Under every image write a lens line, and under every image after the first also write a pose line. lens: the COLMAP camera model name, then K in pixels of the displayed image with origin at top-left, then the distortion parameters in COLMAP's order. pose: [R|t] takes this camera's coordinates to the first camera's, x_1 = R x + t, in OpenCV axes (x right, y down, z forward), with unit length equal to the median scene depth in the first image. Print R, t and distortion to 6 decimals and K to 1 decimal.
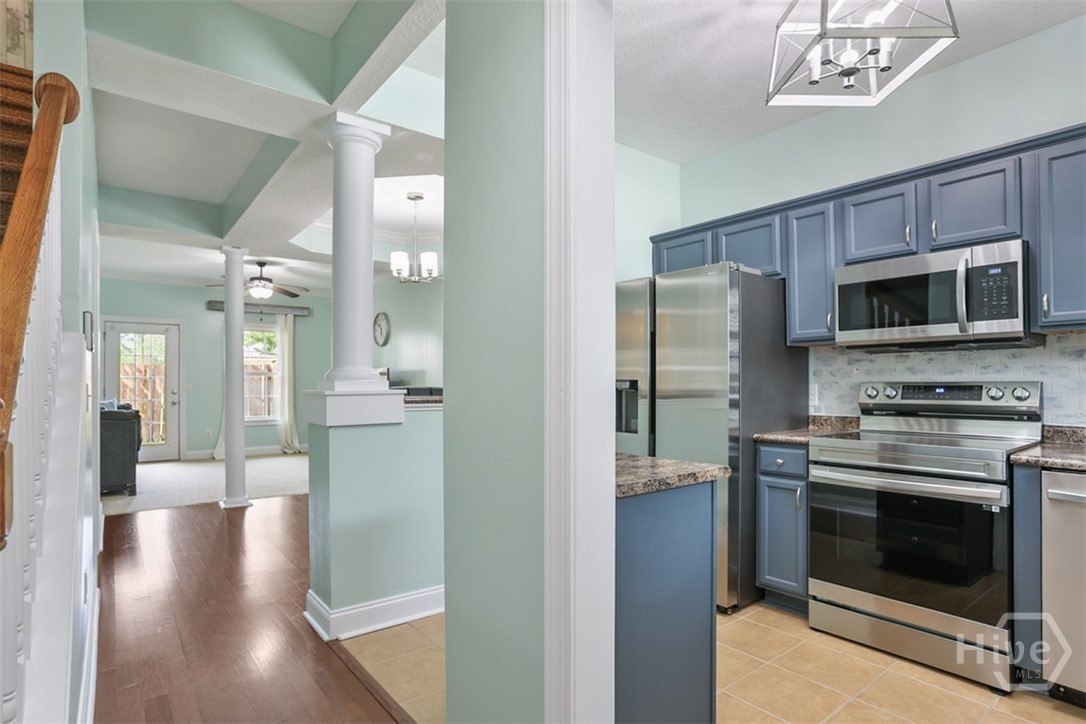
lens RADIAL K [[560.0, 0, 544.0], [0, 560.0, 377.0], [0, 0, 1]] dist [-0.030247, 0.001003]
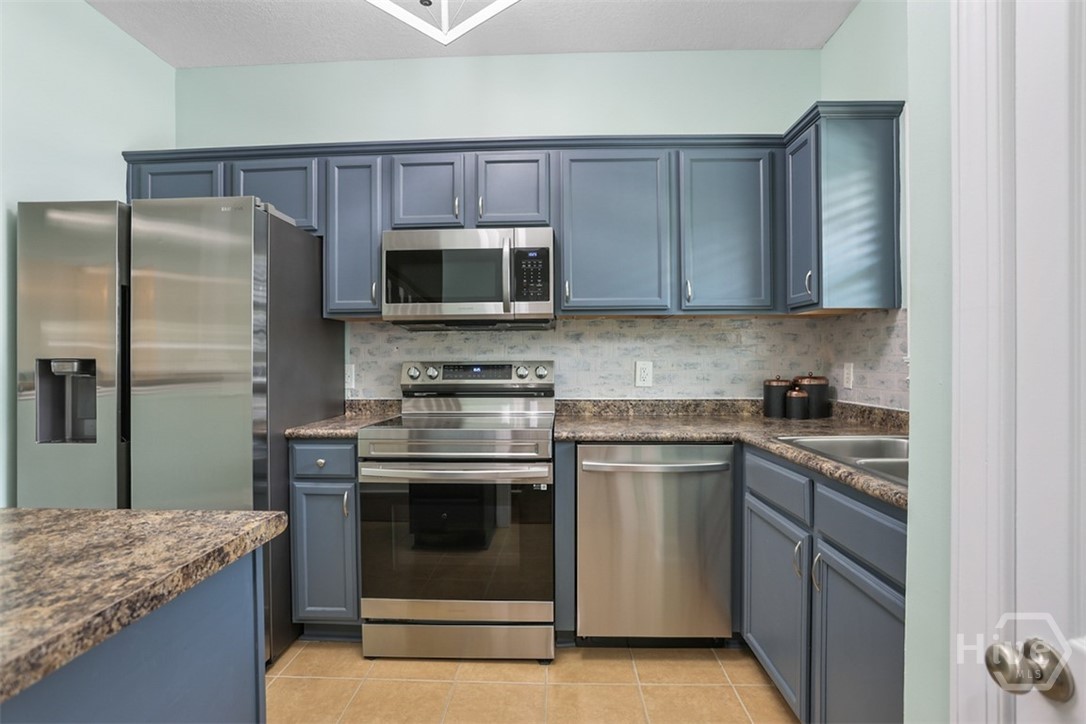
lens RADIAL K [[529.9, 0, 543.0], [0, 529.9, 362.0], [0, 0, 1]] dist [-0.068823, 0.039800]
pose [[0.647627, -0.002092, 0.761954, 0.058392], [-0.004976, 0.999963, 0.006976, 0.002447], [-0.761941, -0.008309, 0.647593, 0.266380]]
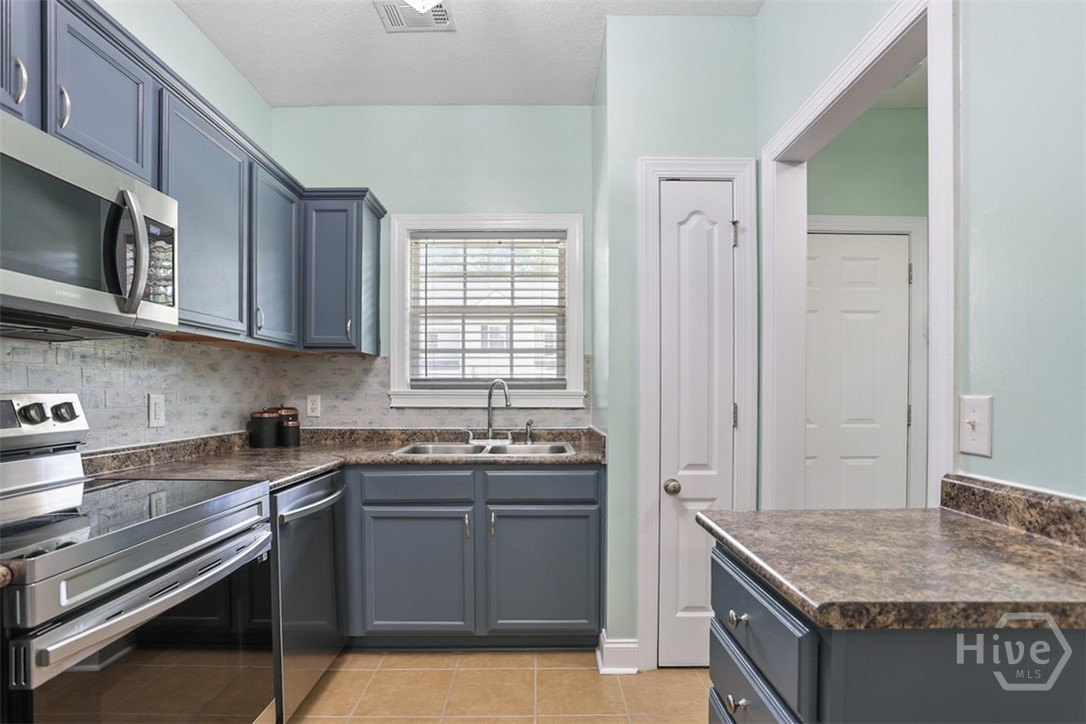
lens RADIAL K [[533.9, 0, 539.1], [0, 533.9, 403.6], [0, 0, 1]] dist [-0.058231, 0.022402]
pose [[-0.779147, -0.012728, 0.626712, 0.038417], [-0.006181, 0.999901, 0.012622, 0.007868], [-0.626811, 0.005961, -0.779148, 0.955311]]
